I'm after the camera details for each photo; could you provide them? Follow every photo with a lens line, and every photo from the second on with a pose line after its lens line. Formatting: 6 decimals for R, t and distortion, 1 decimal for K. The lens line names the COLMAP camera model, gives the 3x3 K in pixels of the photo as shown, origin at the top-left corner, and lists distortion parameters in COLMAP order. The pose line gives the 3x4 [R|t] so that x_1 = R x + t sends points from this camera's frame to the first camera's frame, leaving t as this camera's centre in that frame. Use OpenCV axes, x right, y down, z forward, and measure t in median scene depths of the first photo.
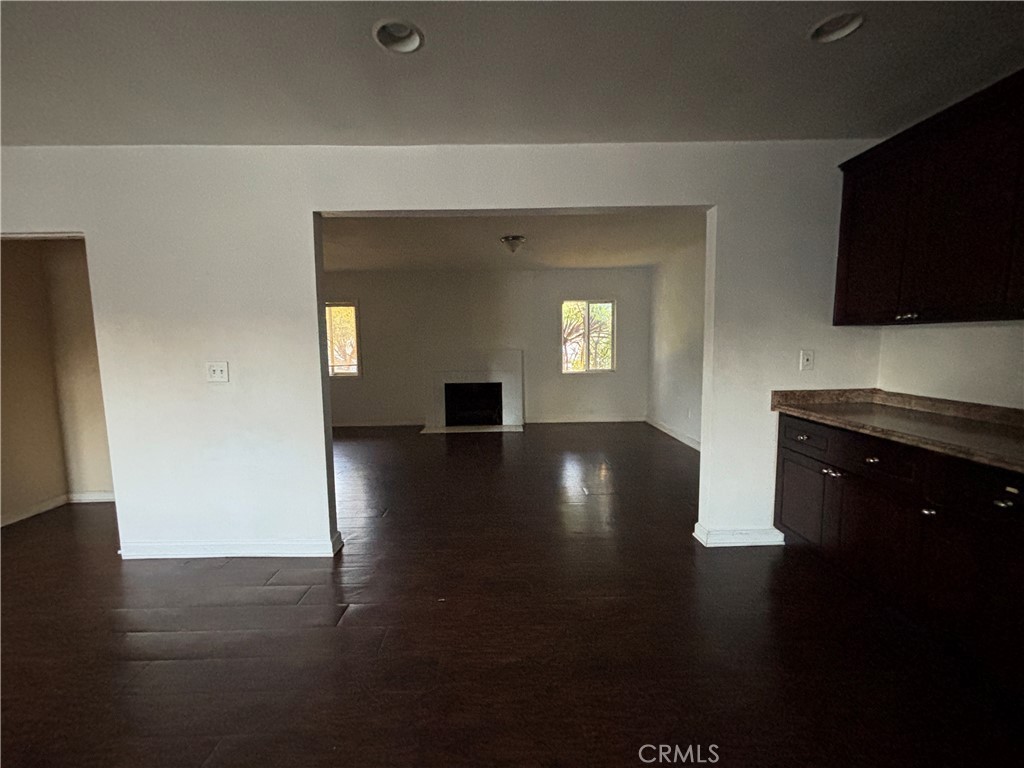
lens RADIAL K [[413.6, 0, 510.2], [0, 413.6, 383.0], [0, 0, 1]] dist [0.005919, -0.002901]
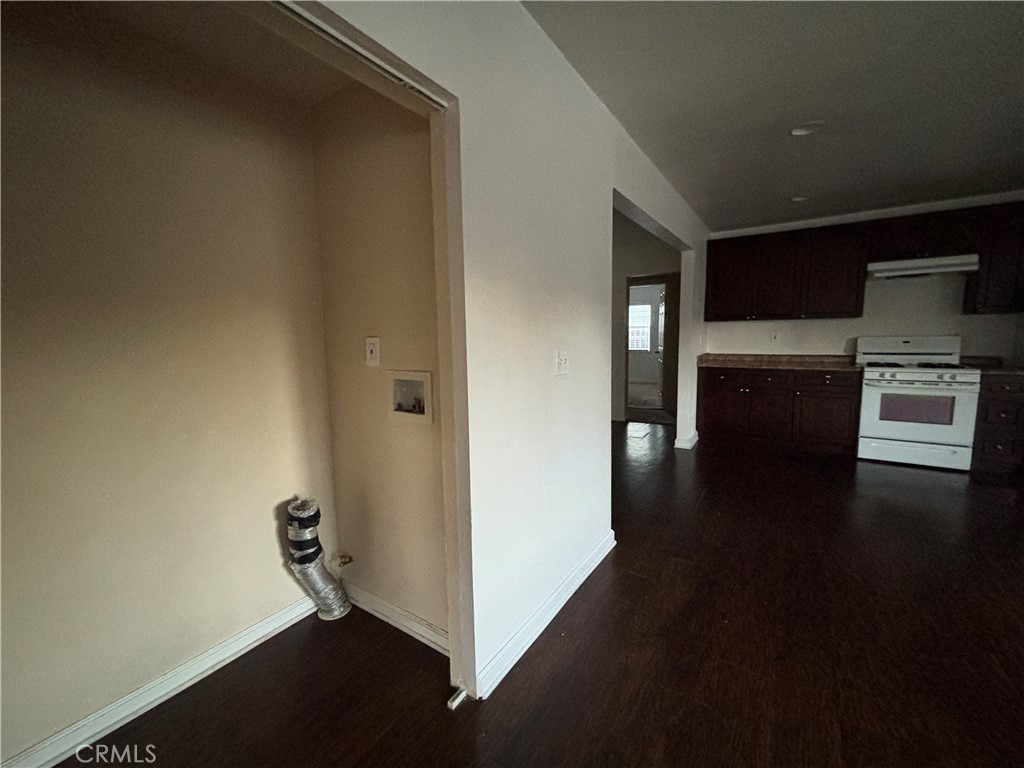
lens RADIAL K [[413.6, 0, 511.1], [0, 413.6, 382.4], [0, 0, 1]] dist [0.005919, -0.002901]
pose [[0.565157, -0.093321, 0.819688, -1.368013], [0.096668, 0.994228, 0.046541, -0.031754], [-0.819300, 0.052935, 0.570916, 0.644804]]
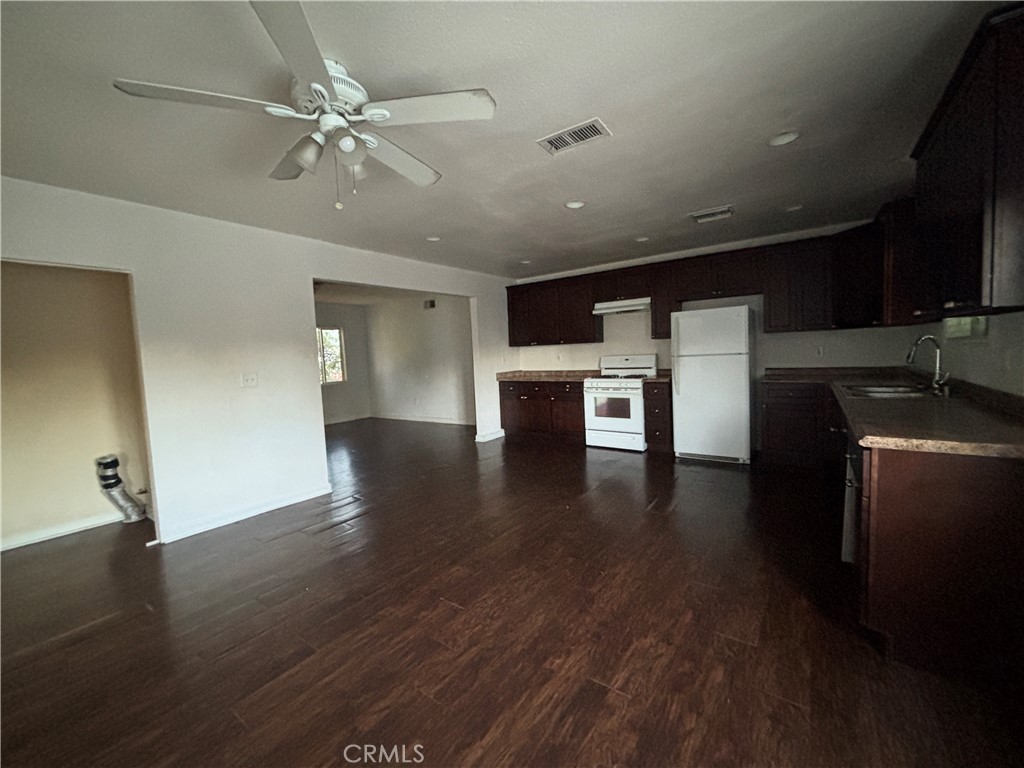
lens RADIAL K [[413.6, 0, 507.1], [0, 413.6, 383.1], [0, 0, 1]] dist [0.005919, -0.002901]
pose [[0.596347, -0.069174, 0.799740, -1.298776], [0.116555, 0.993184, -0.001006, 0.089663], [-0.794220, 0.093814, 0.600345, -0.522851]]
